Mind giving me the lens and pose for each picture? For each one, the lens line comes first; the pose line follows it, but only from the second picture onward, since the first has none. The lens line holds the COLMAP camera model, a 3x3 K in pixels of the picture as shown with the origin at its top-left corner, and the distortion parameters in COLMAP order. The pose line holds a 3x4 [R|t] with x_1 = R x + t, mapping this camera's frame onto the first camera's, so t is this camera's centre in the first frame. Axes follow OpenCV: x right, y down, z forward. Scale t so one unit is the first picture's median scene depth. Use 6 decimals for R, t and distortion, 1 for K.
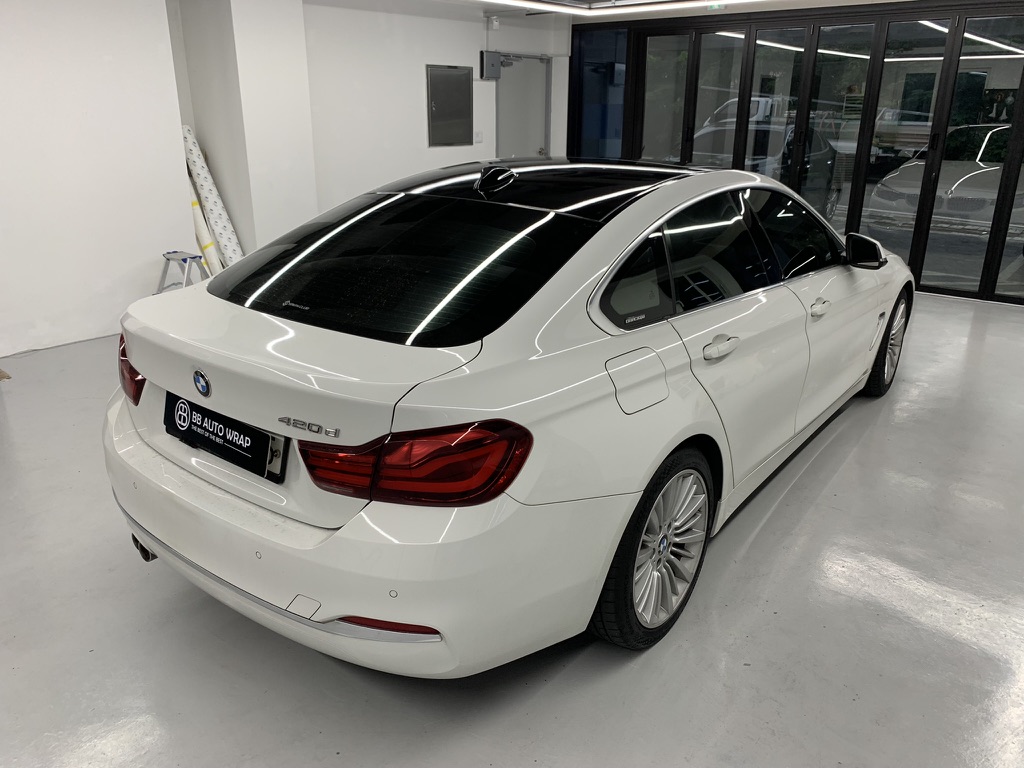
lens RADIAL K [[762.7, 0, 490.2], [0, 762.7, 365.5], [0, 0, 1]] dist [-0.007549, -0.001483]
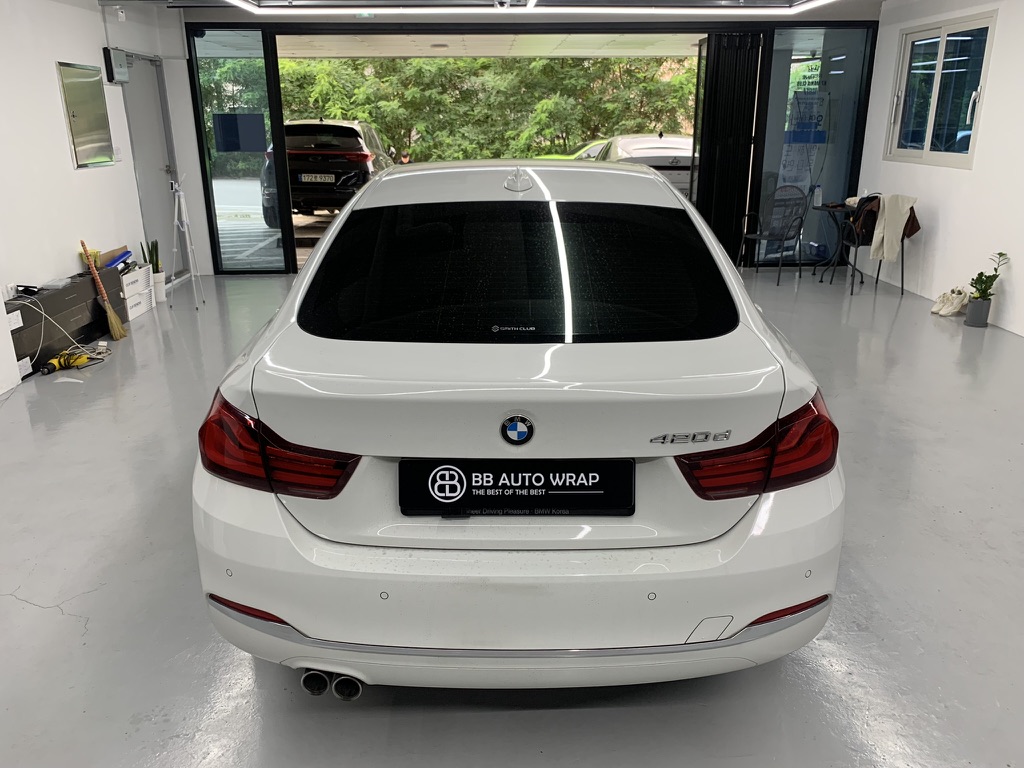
lens RADIAL K [[782.2, 0, 512.0], [0, 782.2, 384.0], [0, 0, 1]] dist [0.001747, 0.002185]
pose [[0.799196, -0.196686, 0.567980, -0.842385], [0.198640, 0.978279, 0.059266, -0.075464], [-0.567299, 0.065459, 0.820906, 0.297768]]
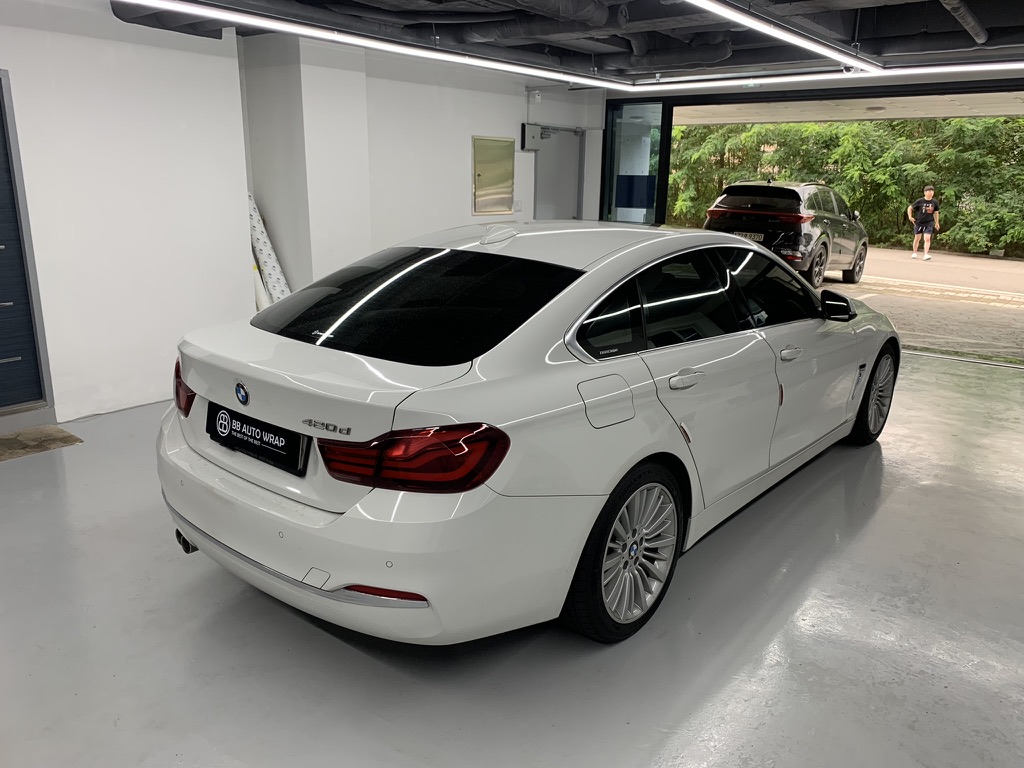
lens RADIAL K [[782.2, 0, 512.0], [0, 782.2, 384.0], [0, 0, 1]] dist [0.001747, 0.002185]
pose [[0.999052, 0.023954, -0.036347, 0.091544], [-0.026387, 0.997335, -0.068013, 0.079855], [0.034621, 0.068907, 0.997022, -0.217324]]
